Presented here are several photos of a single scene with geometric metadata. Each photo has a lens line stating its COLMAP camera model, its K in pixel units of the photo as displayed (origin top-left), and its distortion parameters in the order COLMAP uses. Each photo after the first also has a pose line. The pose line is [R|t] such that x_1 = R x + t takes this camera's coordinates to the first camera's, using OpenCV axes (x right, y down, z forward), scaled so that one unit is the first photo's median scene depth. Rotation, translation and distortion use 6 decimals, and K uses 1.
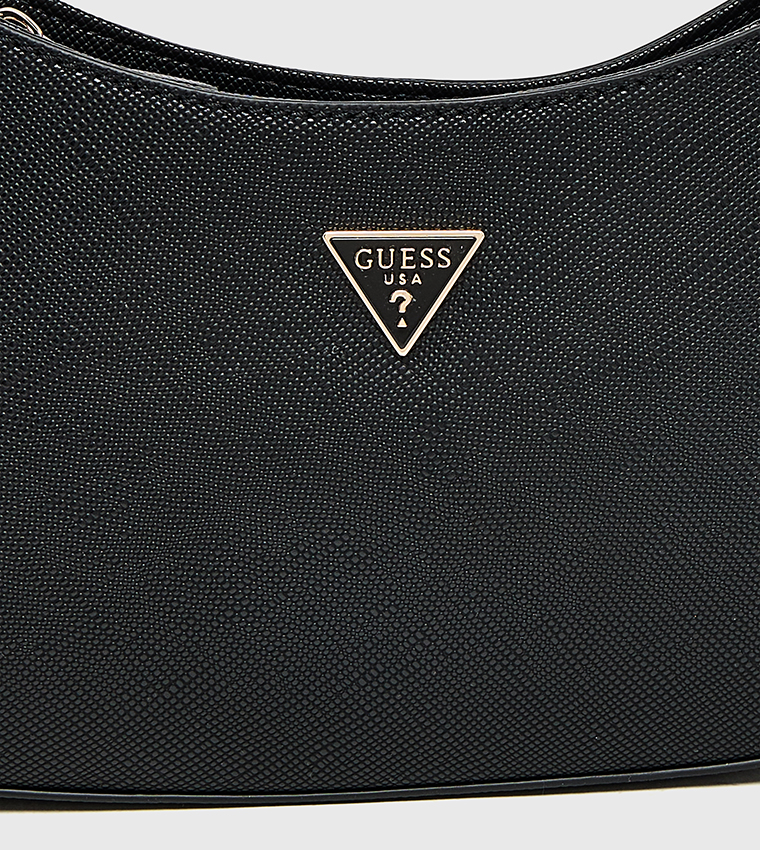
lens RADIAL K [[878.0, 0, 382.6], [0, 878.0, 429.9], [0, 0, 1]] dist [-0.001266, 0.000000]
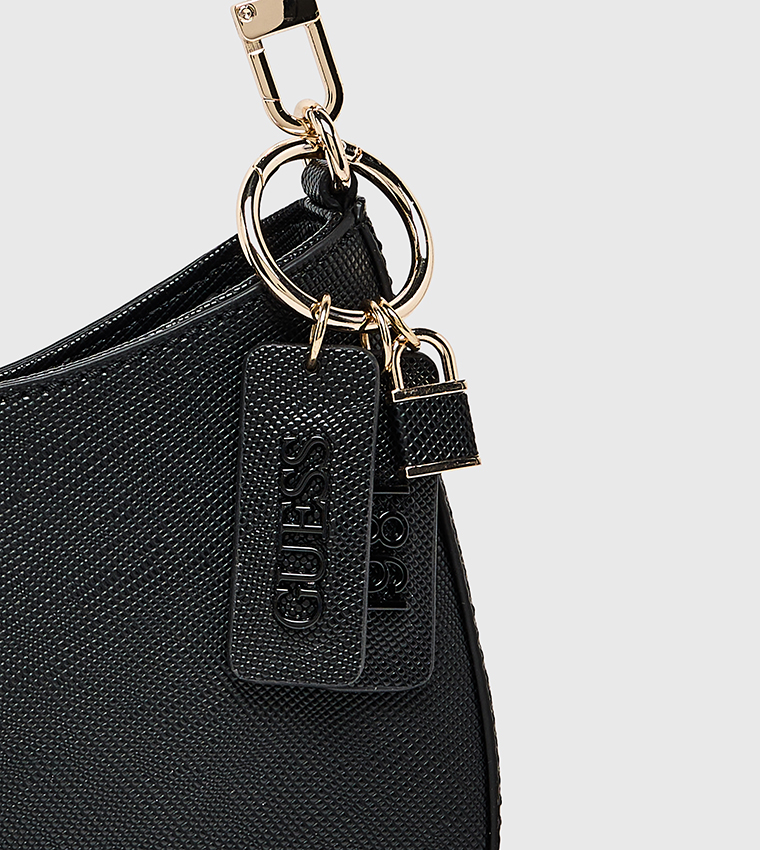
lens RADIAL K [[878.0, 0, 377.4], [0, 878.0, 420.0], [0, 0, 1]] dist [-0.001266, 0.000000]
pose [[0.999852, 0.010833, -0.013370, 0.673700], [-0.010798, 0.999938, 0.002732, -0.367710], [0.013398, -0.002587, 0.999907, 0.042665]]
